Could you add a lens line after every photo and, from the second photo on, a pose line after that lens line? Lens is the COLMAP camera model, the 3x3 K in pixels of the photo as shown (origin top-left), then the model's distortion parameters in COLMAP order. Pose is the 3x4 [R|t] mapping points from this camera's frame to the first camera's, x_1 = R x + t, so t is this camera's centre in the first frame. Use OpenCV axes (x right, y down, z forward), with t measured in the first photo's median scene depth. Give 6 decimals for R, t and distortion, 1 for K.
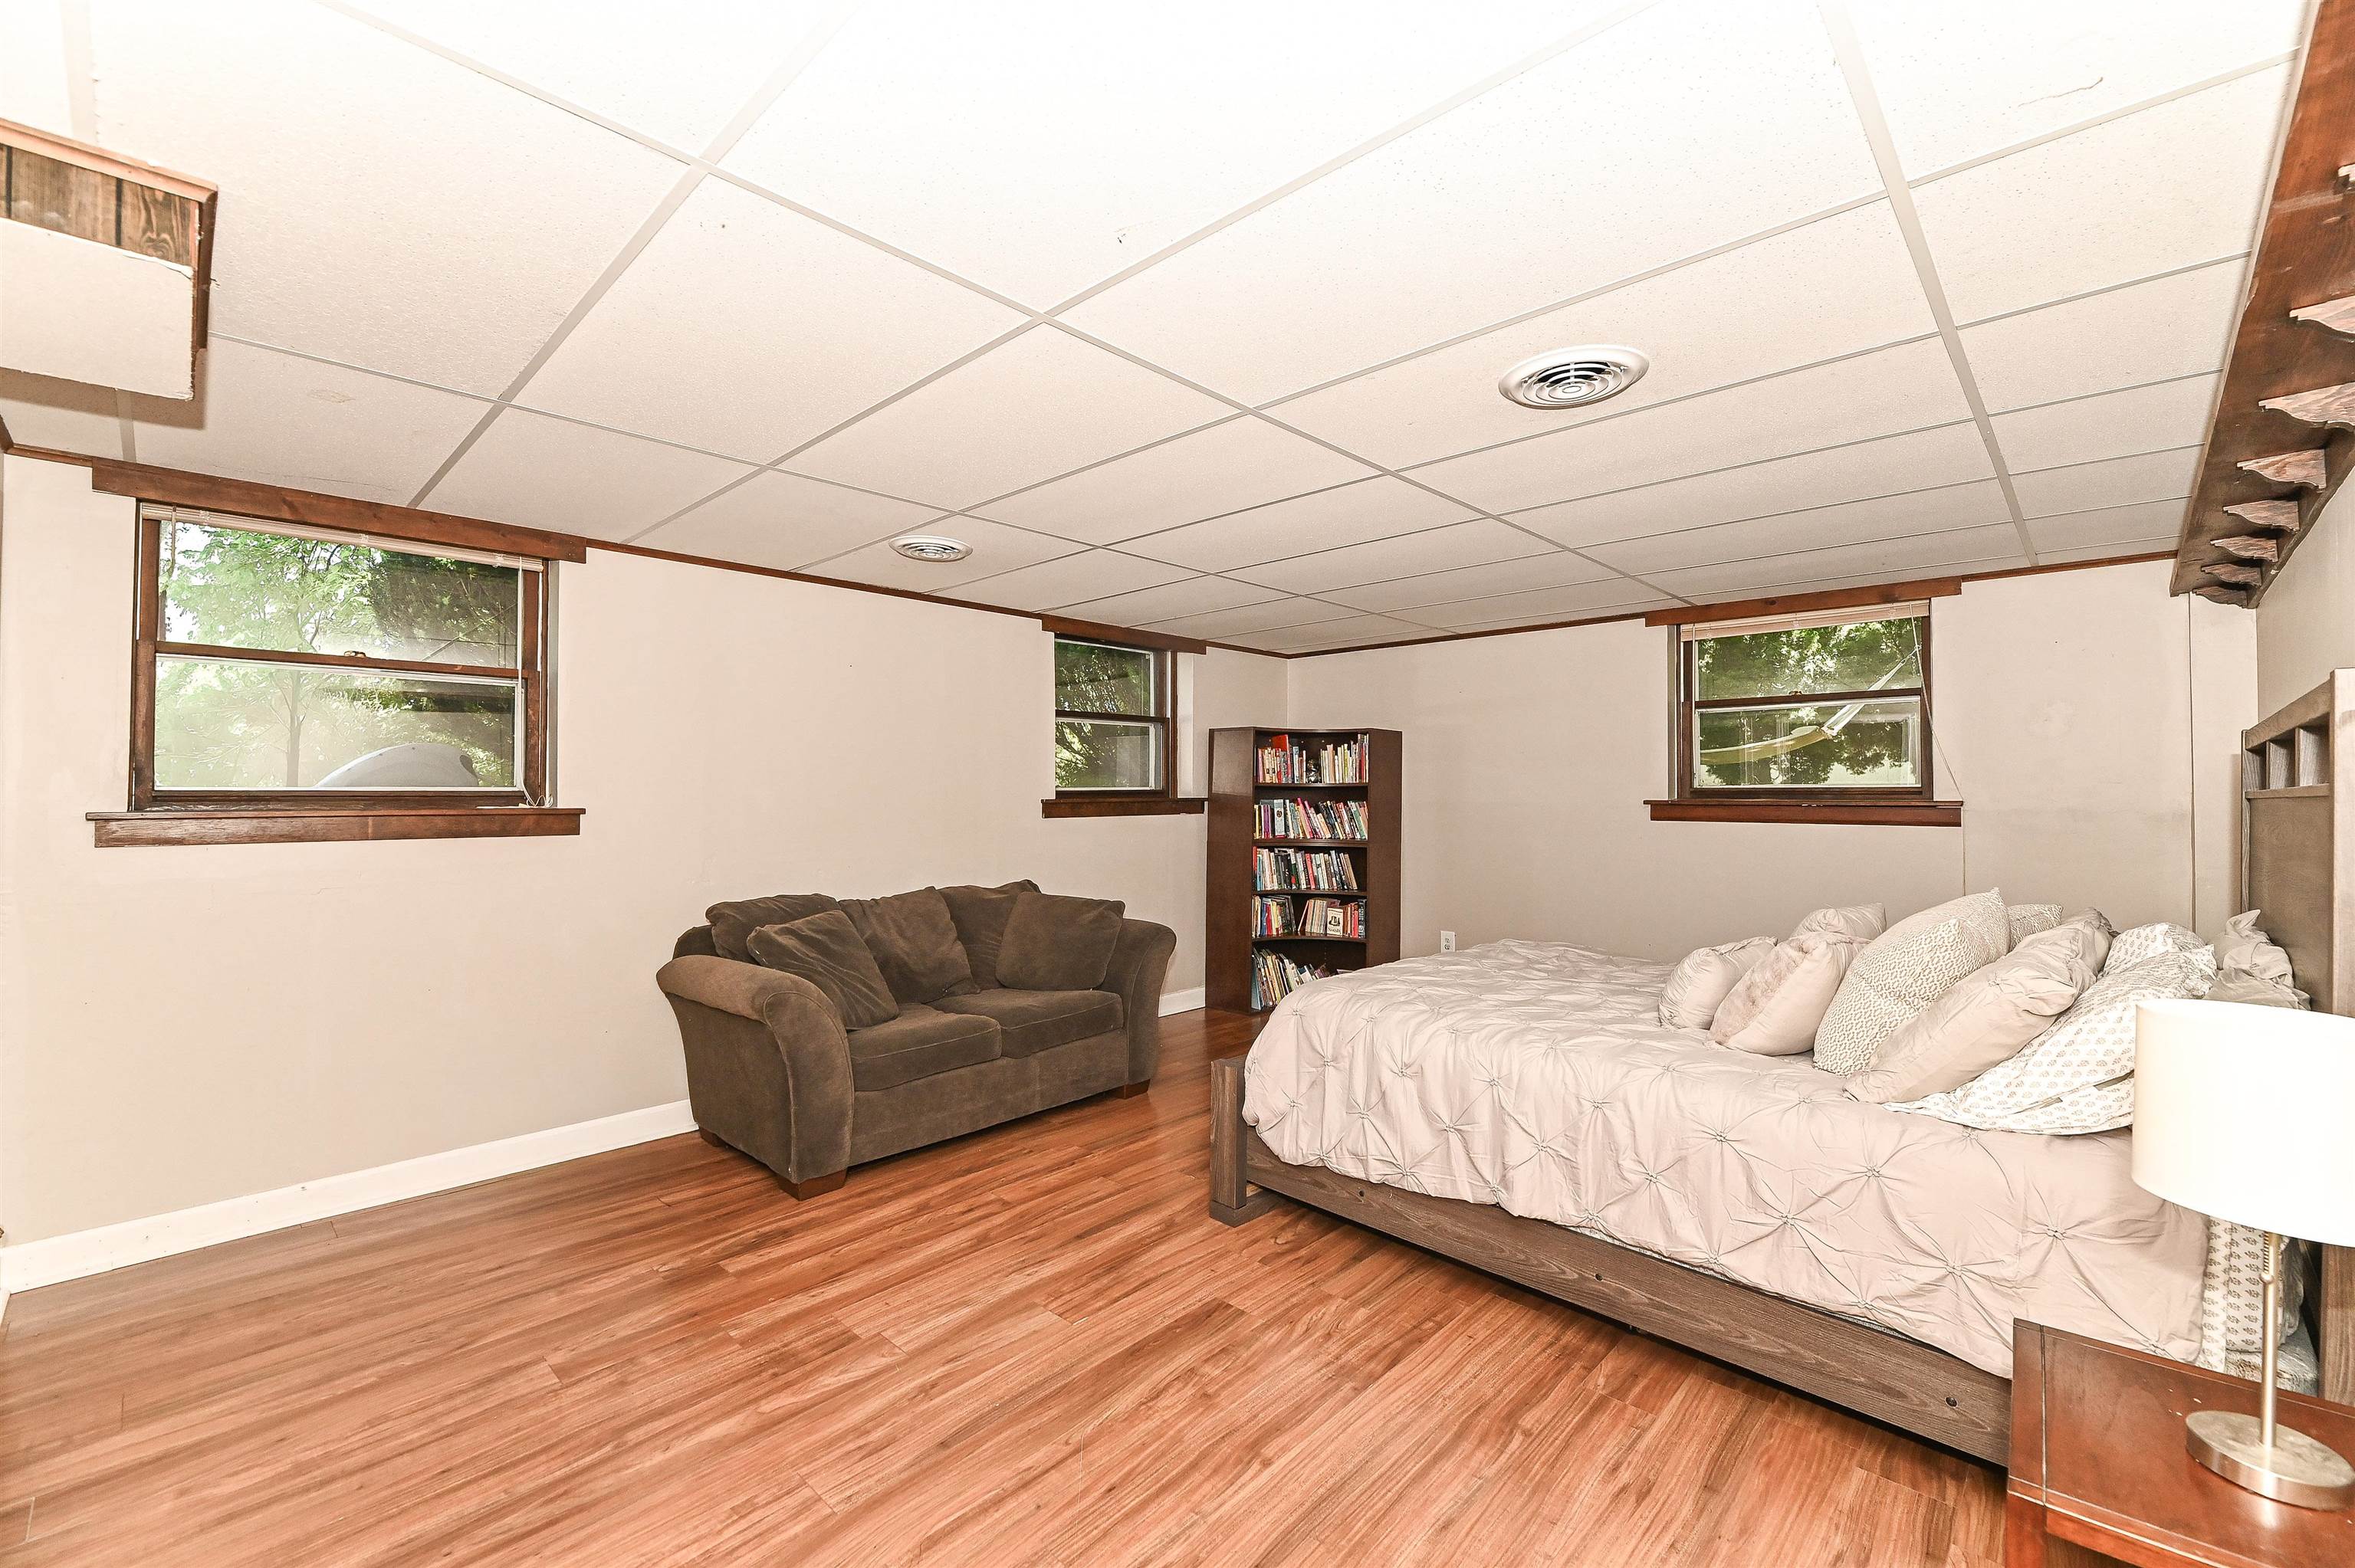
lens RADIAL K [[992.2, 0, 1199.3], [0, 992.2, 790.3], [0, 0, 1]] dist [-0.001443, -0.000356]
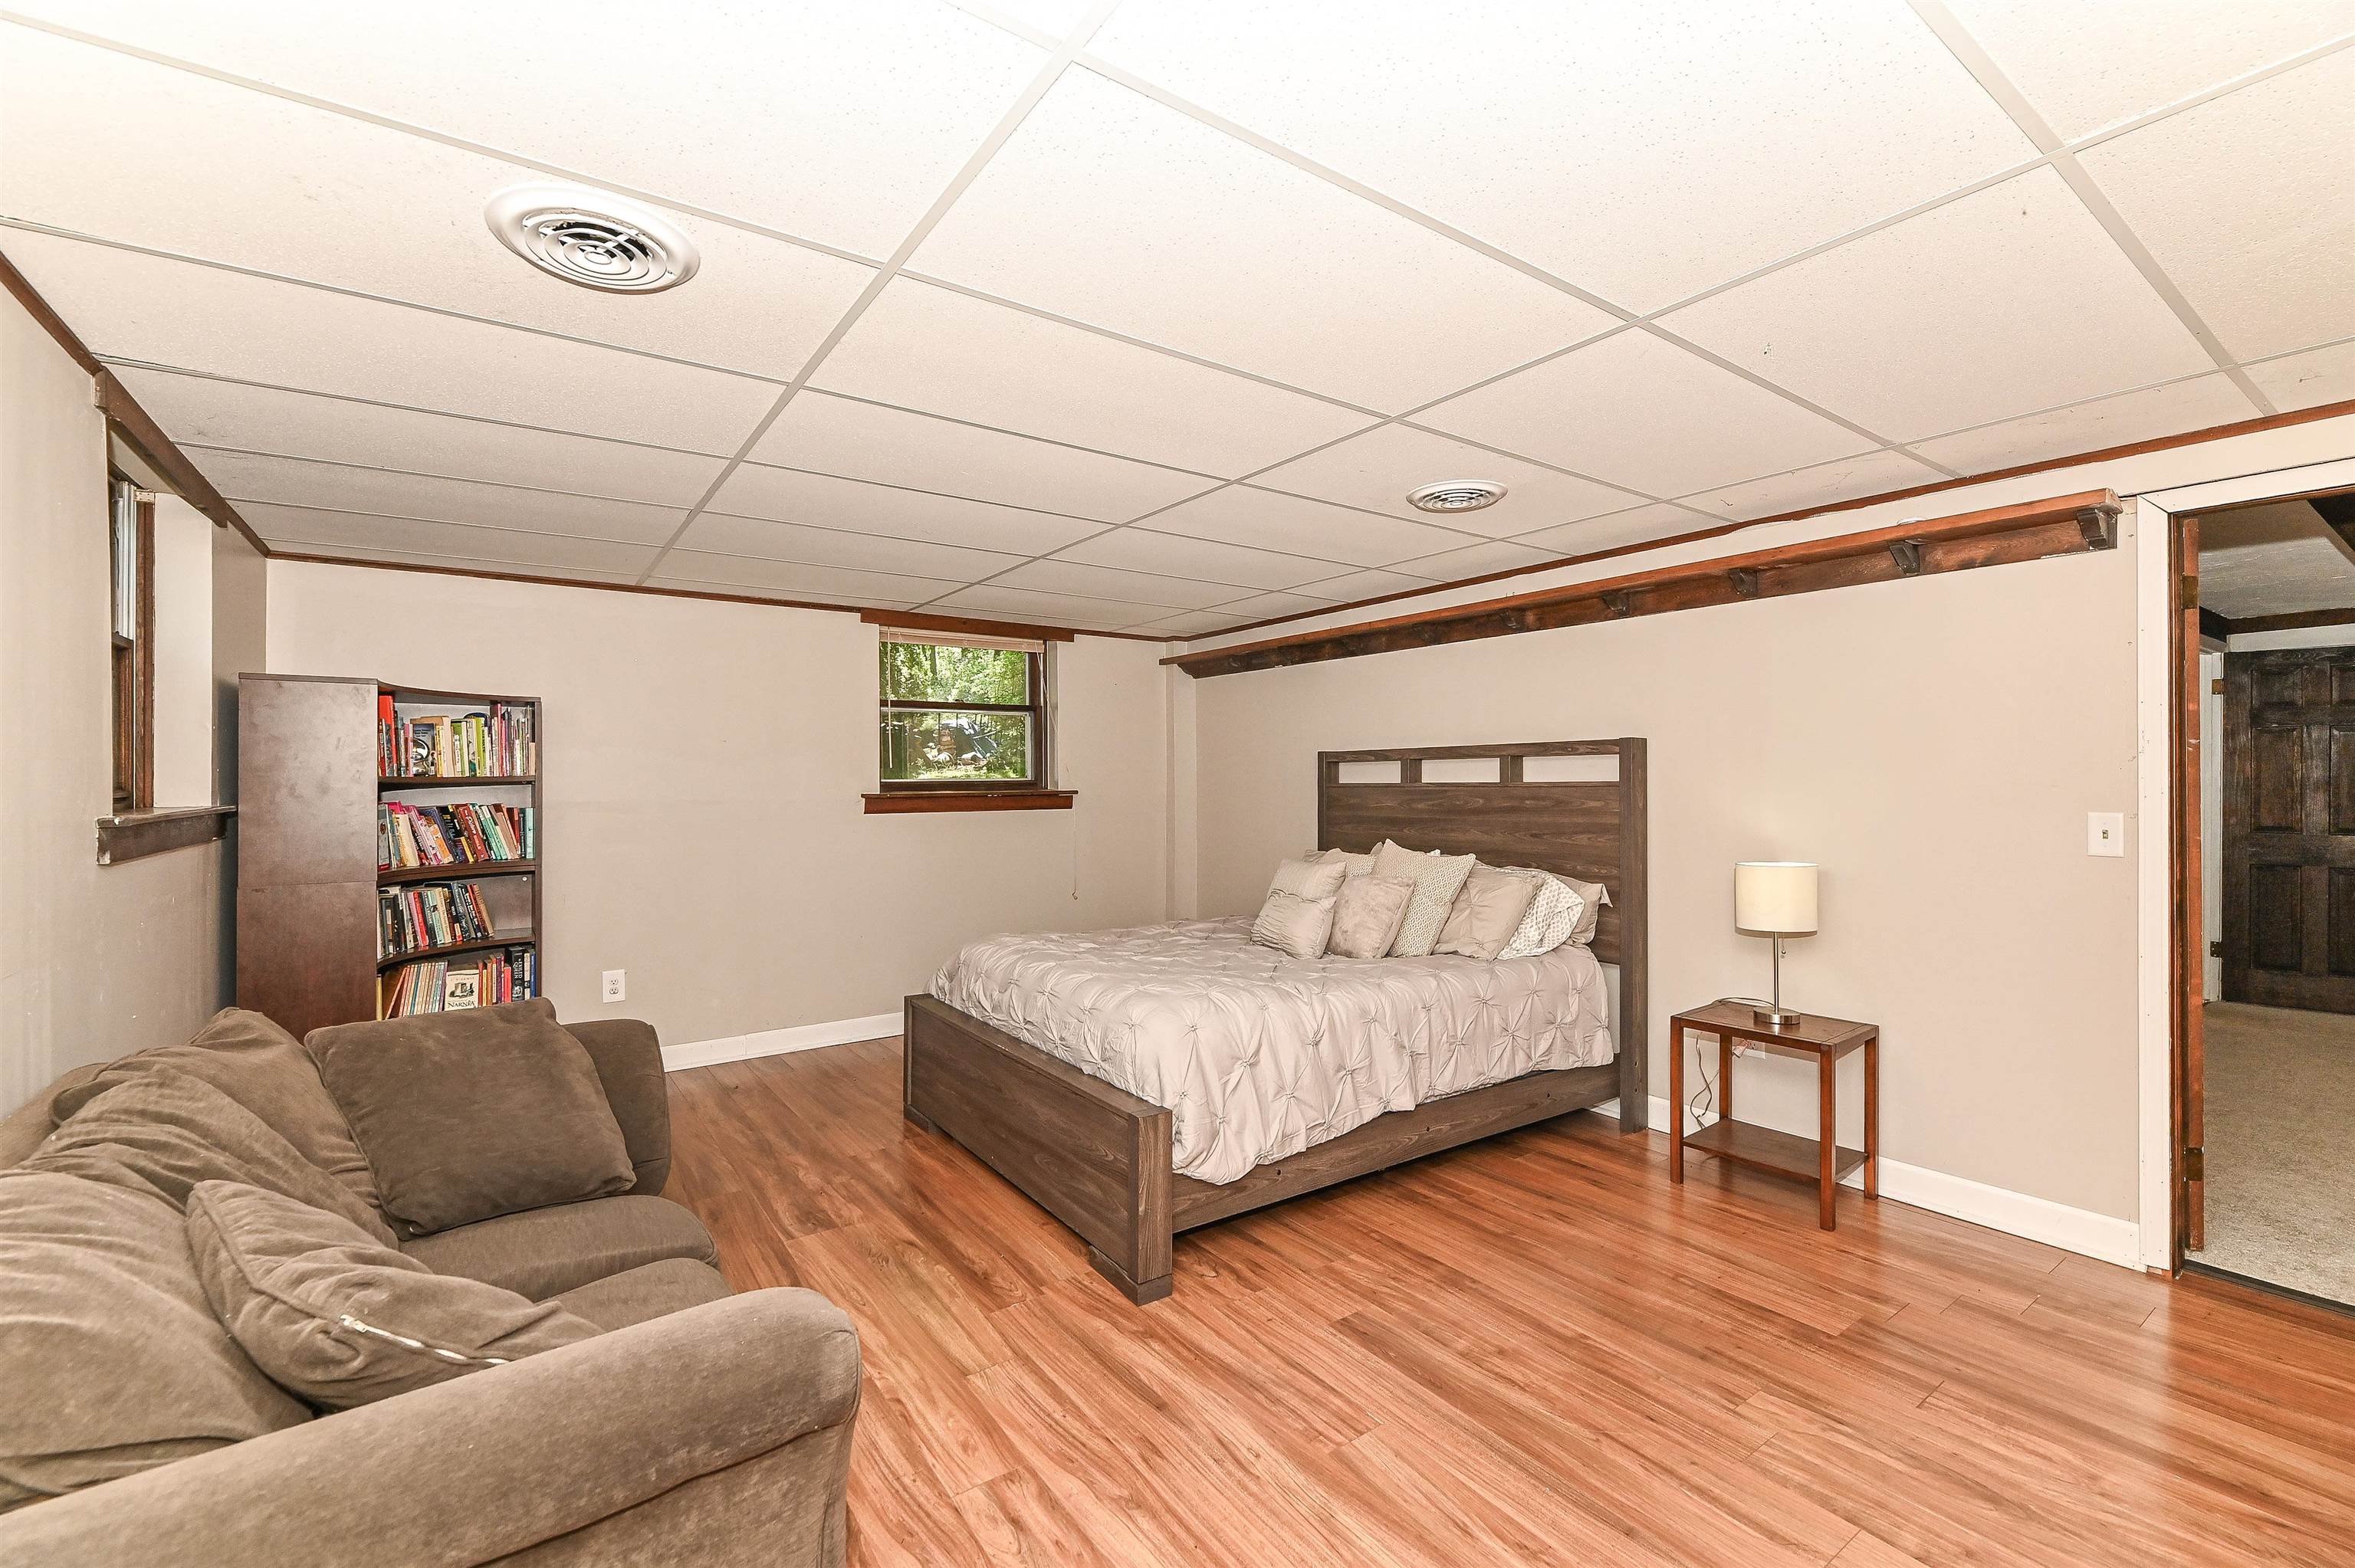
lens RADIAL K [[992.2, 0, 1198.6], [0, 992.2, 769.9], [0, 0, 1]] dist [-0.001443, -0.000356]
pose [[0.187714, 0.010483, 0.982168, -0.846496], [0.006977, 0.999904, -0.012006, -0.000485], [-0.982199, 0.009106, 0.187623, 0.856634]]
